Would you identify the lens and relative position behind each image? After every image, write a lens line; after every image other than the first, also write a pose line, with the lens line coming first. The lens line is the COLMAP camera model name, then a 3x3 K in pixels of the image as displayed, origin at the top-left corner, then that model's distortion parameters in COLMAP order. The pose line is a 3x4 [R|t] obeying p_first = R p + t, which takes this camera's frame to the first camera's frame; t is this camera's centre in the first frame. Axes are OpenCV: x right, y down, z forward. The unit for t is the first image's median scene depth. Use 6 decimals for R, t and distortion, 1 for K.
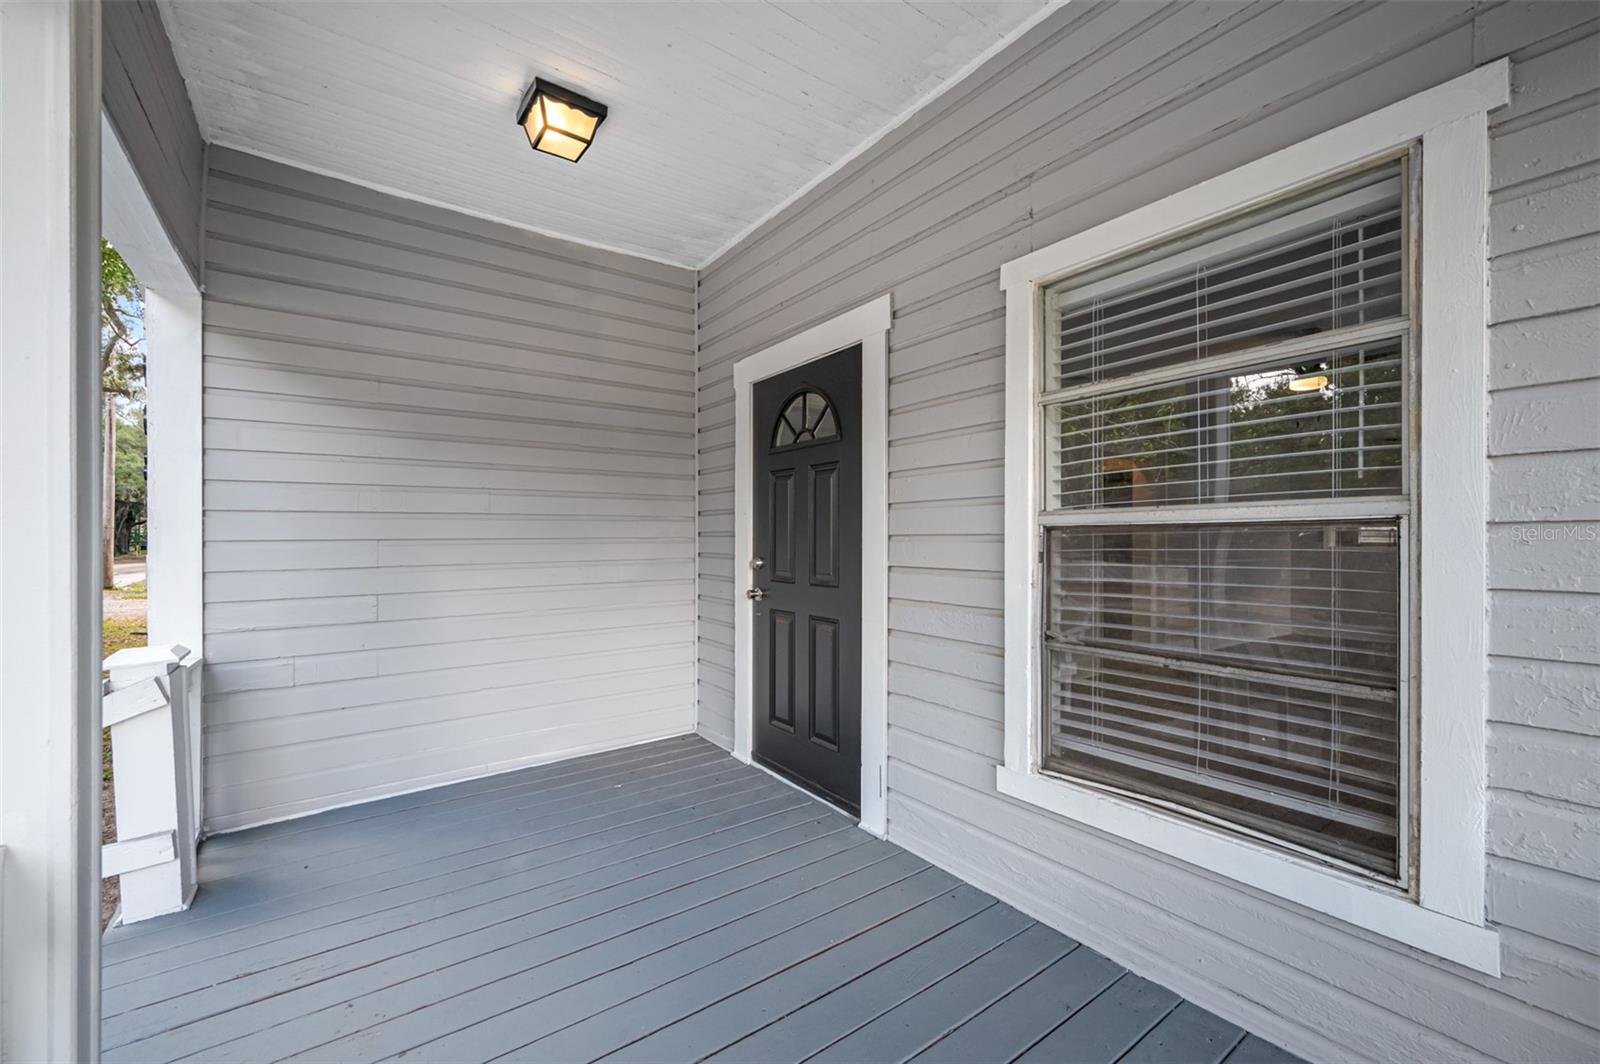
lens RADIAL K [[651.3, 0, 802.3], [0, 651.3, 535.8], [0, 0, 1]] dist [-0.004540, 0.001621]
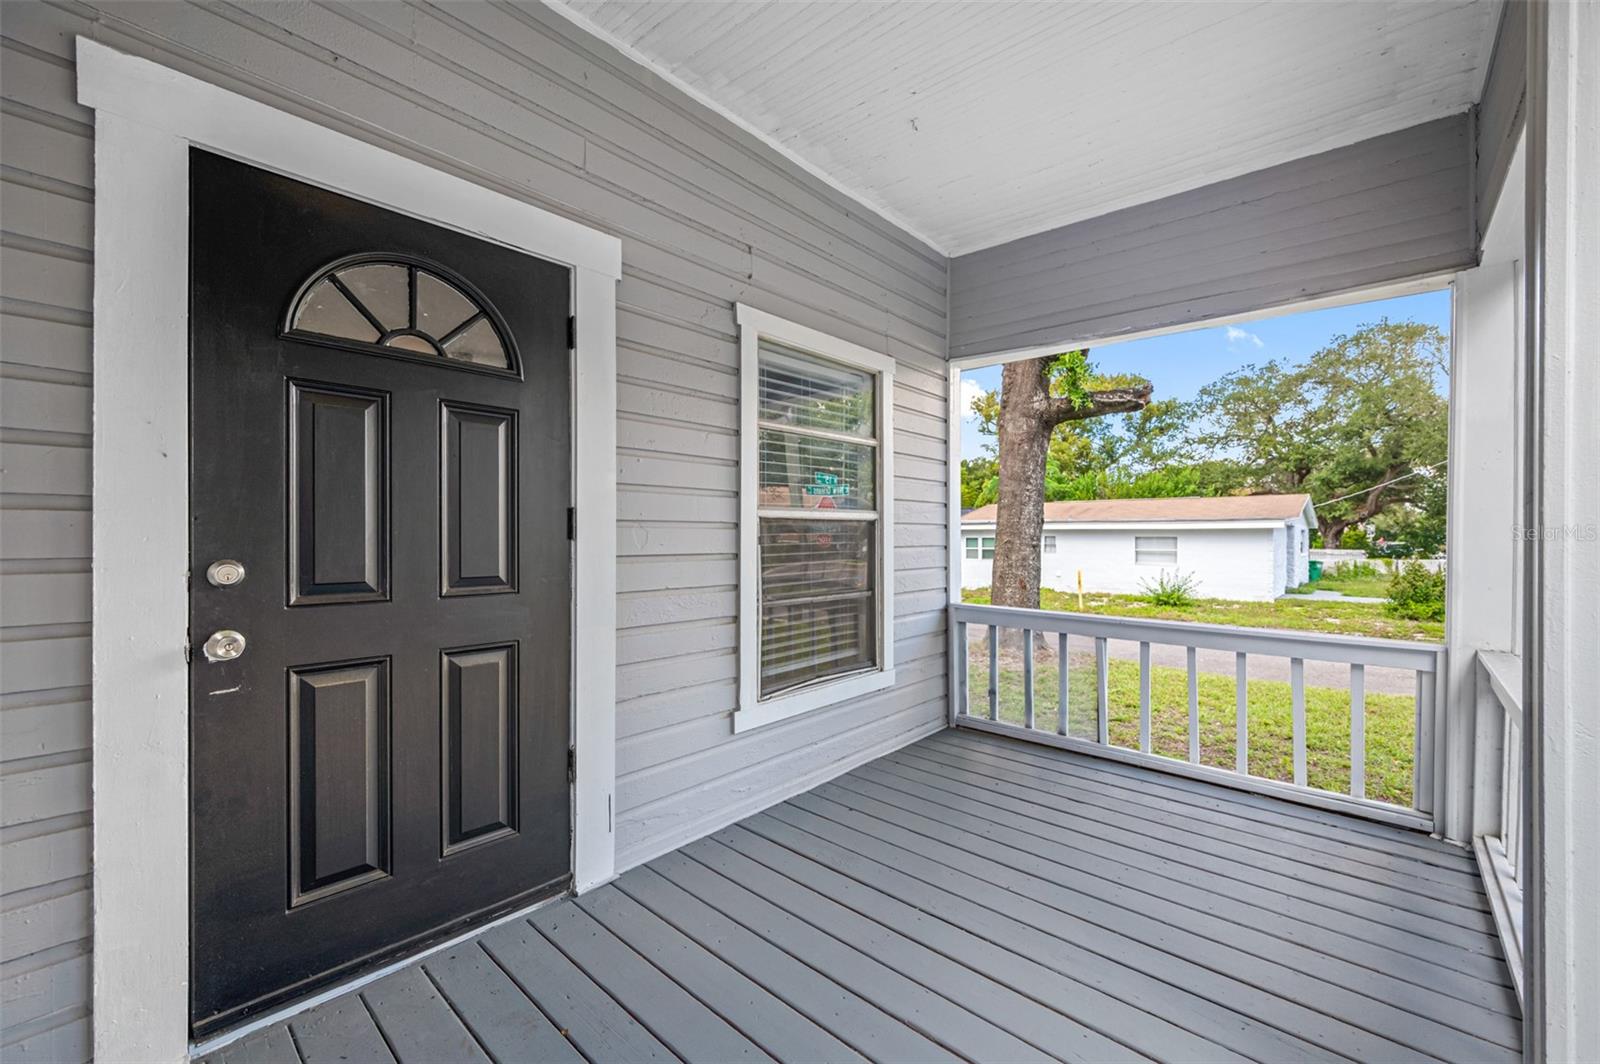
lens RADIAL K [[651.3, 0, 800.2], [0, 651.3, 537.8], [0, 0, 1]] dist [-0.004540, 0.001621]
pose [[-0.212198, -0.000704, 0.977226, -0.909020], [-0.004832, 0.999988, -0.000328, 0.026162], [-0.977215, -0.004791, -0.212199, 1.136972]]
